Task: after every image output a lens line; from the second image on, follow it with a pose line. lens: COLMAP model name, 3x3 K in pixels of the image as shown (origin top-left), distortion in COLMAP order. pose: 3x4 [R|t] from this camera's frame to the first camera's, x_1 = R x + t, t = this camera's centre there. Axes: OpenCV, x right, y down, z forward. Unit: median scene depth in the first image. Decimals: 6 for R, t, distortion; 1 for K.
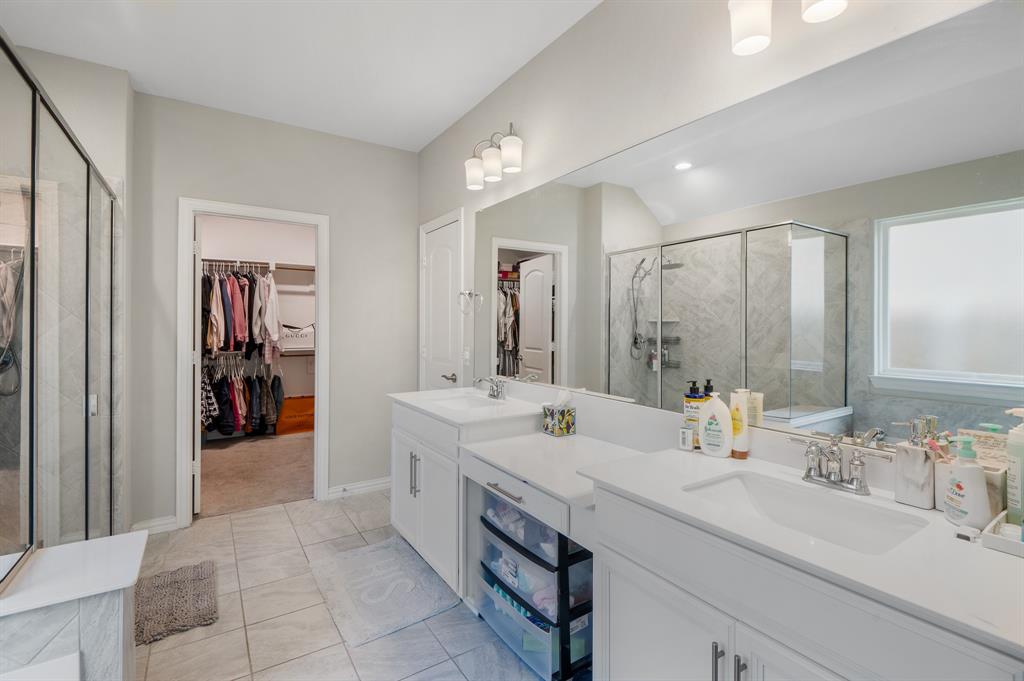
lens RADIAL K [[465.9, 0, 517.9], [0, 465.9, 325.0], [0, 0, 1]] dist [0.002701, -0.000474]
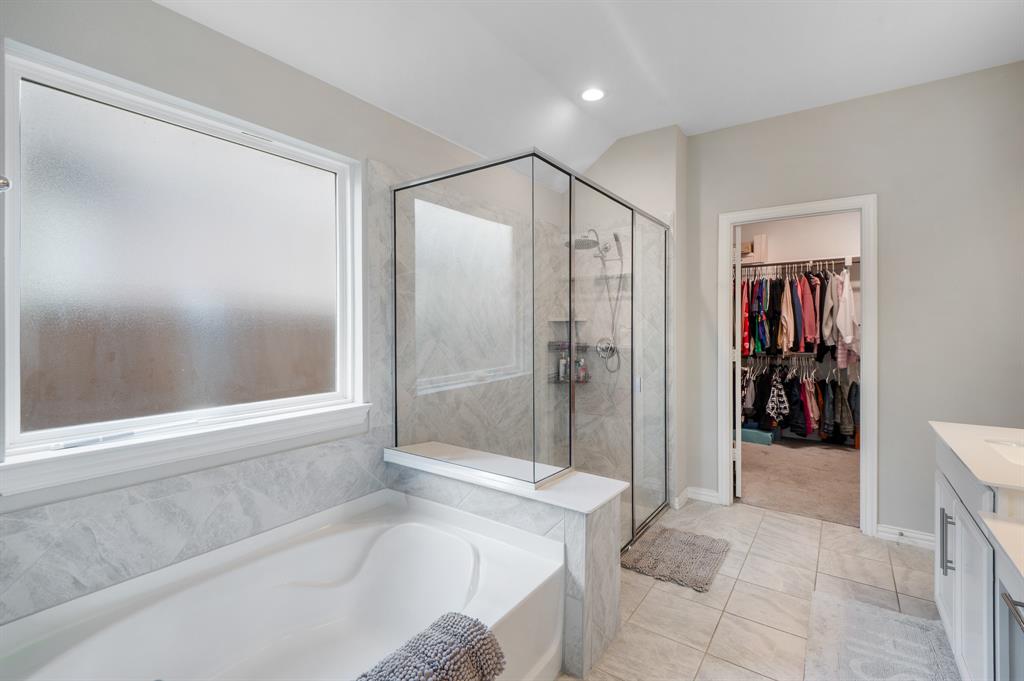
lens RADIAL K [[465.9, 0, 517.9], [0, 465.9, 325.0], [0, 0, 1]] dist [0.002701, -0.000474]
pose [[0.357076, -0.002288, -0.934073, 0.101967], [0.000815, 0.999997, -0.002138, -0.000542], [0.934075, 0.000002, 0.357077, 0.079517]]
